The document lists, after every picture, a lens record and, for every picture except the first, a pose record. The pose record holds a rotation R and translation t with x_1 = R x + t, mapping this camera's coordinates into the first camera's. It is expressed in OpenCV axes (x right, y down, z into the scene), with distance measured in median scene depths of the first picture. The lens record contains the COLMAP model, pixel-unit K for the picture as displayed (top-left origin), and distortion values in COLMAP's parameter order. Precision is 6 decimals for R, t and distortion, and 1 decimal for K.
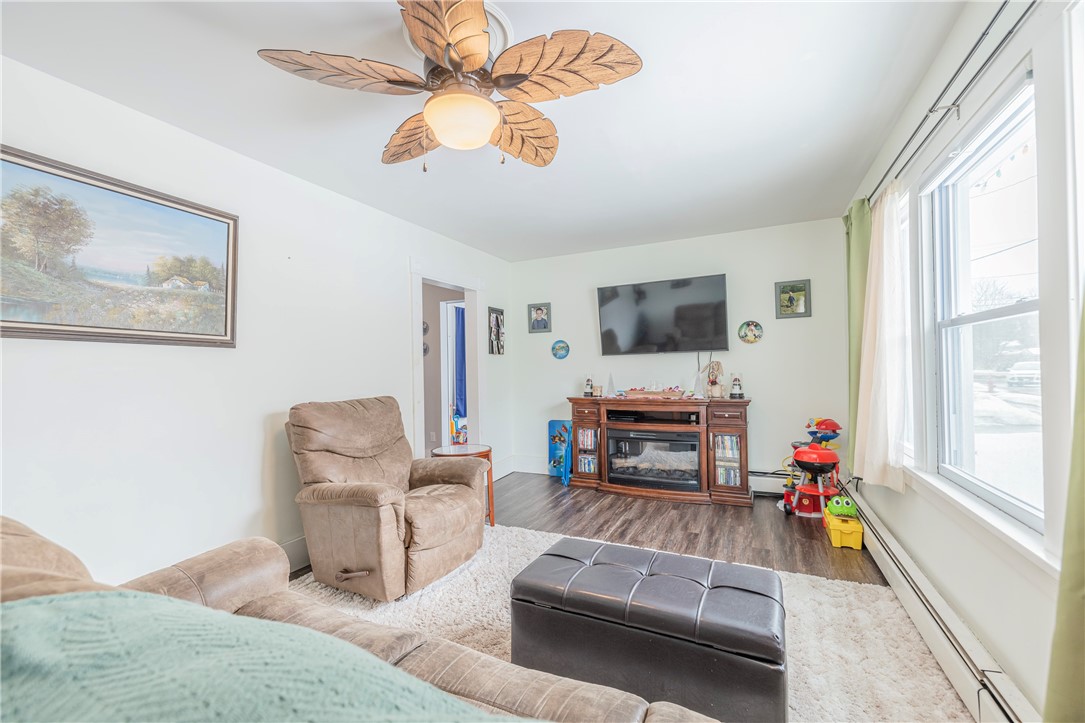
lens RADIAL K [[457.7, 0, 539.2], [0, 457.7, 359.3], [0, 0, 1]] dist [0.000093, -0.000230]
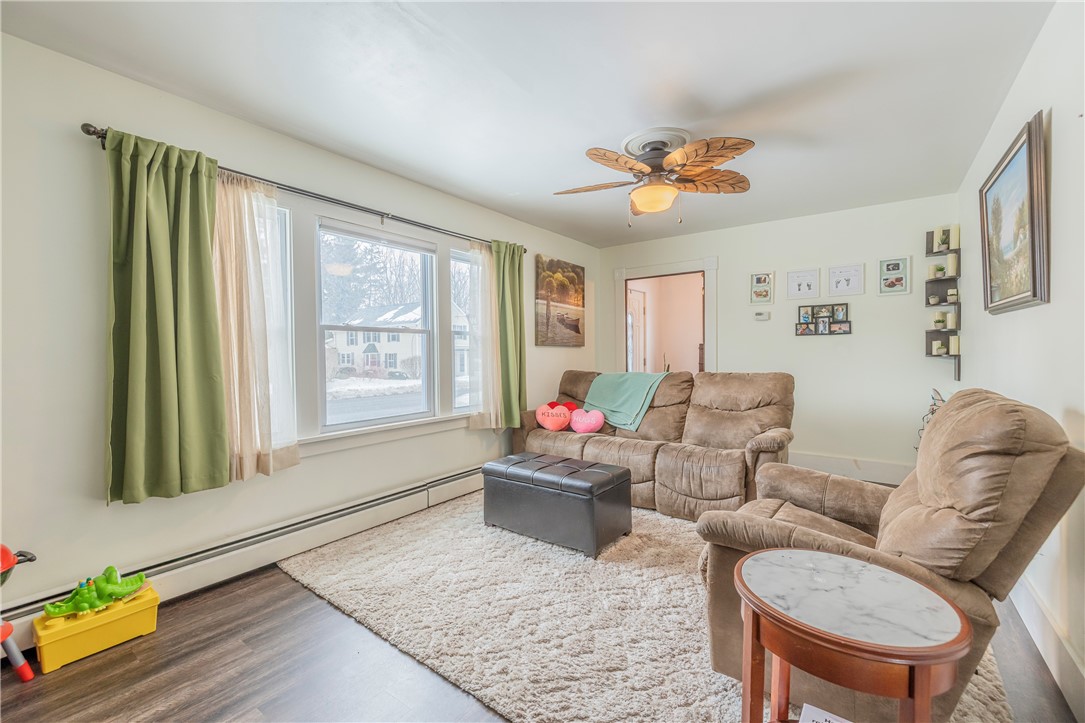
lens RADIAL K [[452.0, 0, 537.2], [0, 452.0, 355.7], [0, 0, 1]] dist [0.002107, -0.000148]
pose [[-0.977927, 0.028279, 0.207022, -0.029979], [0.025141, 0.999526, -0.017774, 0.026551], [-0.207427, -0.012177, -0.978175, 1.090597]]
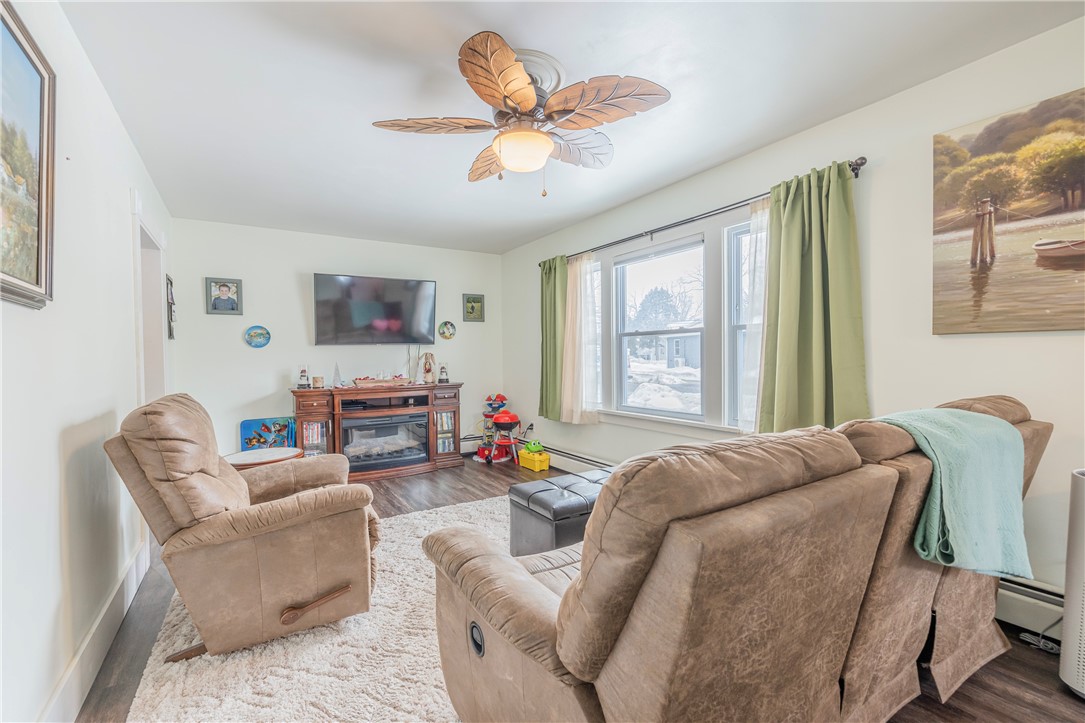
lens RADIAL K [[452.0, 0, 537.2], [0, 452.0, 355.7], [0, 0, 1]] dist [0.002107, -0.000148]
pose [[0.531400, 0.011036, 0.847049, -0.475116], [-0.012761, 0.999906, -0.005022, 0.014540], [-0.847025, -0.008140, 0.531490, 0.128929]]
